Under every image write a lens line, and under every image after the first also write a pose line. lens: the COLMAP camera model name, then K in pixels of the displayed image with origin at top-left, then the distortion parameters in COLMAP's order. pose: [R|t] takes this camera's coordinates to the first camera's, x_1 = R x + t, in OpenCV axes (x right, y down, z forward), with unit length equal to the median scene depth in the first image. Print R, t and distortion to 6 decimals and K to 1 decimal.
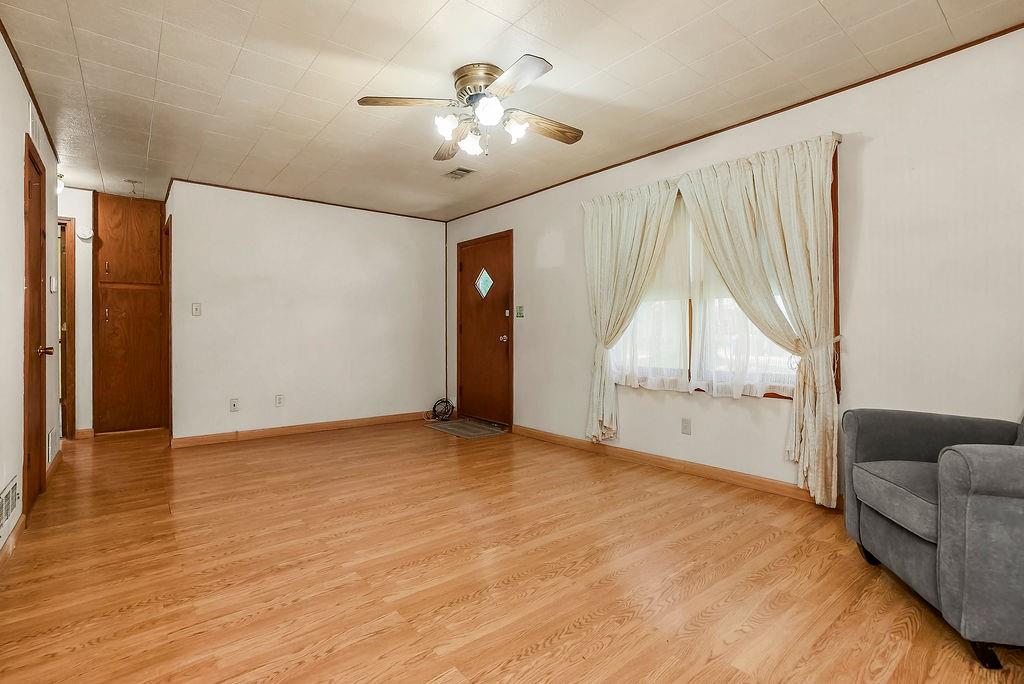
lens RADIAL K [[475.7, 0, 507.0], [0, 475.7, 330.5], [0, 0, 1]] dist [-0.054748, 0.034741]
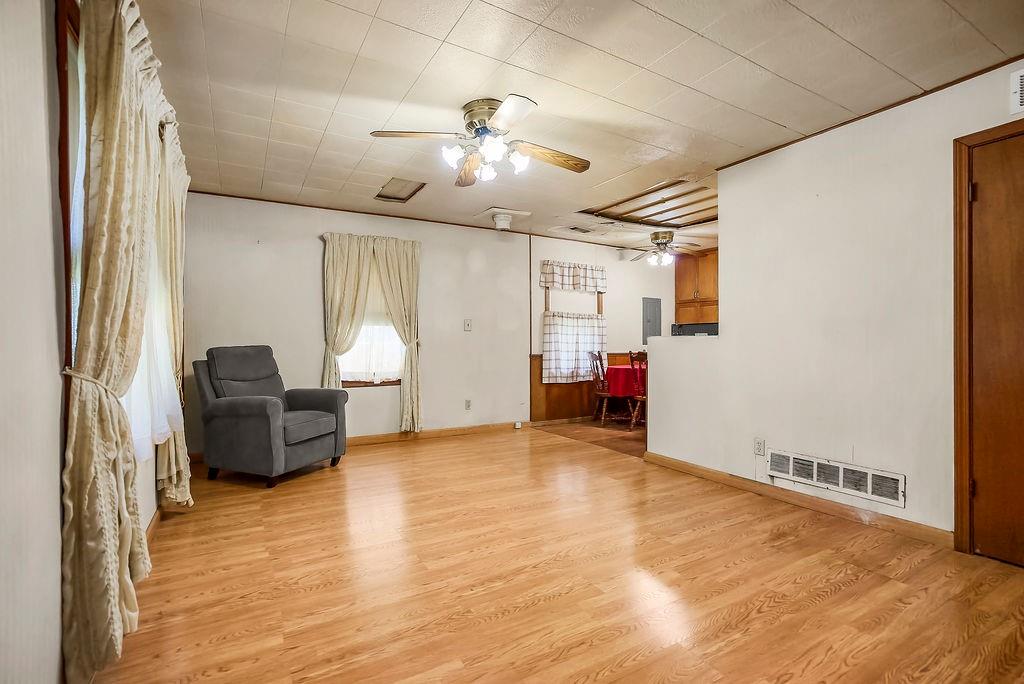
lens RADIAL K [[480.6, 0, 512.0], [0, 480.6, 342.0], [0, 0, 1]] dist [-0.021873, 0.000342]
pose [[-0.989051, 0.008392, 0.147333, -0.238937], [0.007254, 0.999940, -0.008258, -0.003554], [-0.147394, -0.007098, -0.989052, 1.841449]]
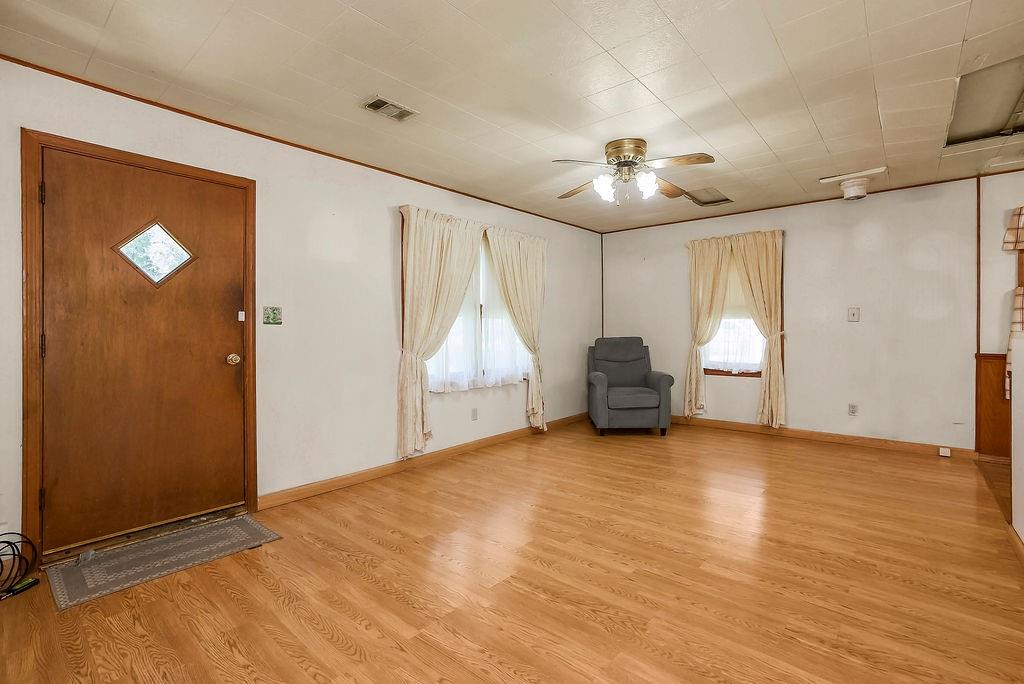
lens RADIAL K [[475.7, 0, 507.0], [0, 475.7, 330.5], [0, 0, 1]] dist [-0.054748, 0.034741]
pose [[-0.169922, 0.004250, 0.985448, -1.126284], [0.000000, 0.999991, -0.004312, -0.028756], [-0.985457, -0.000733, -0.169921, 1.367056]]
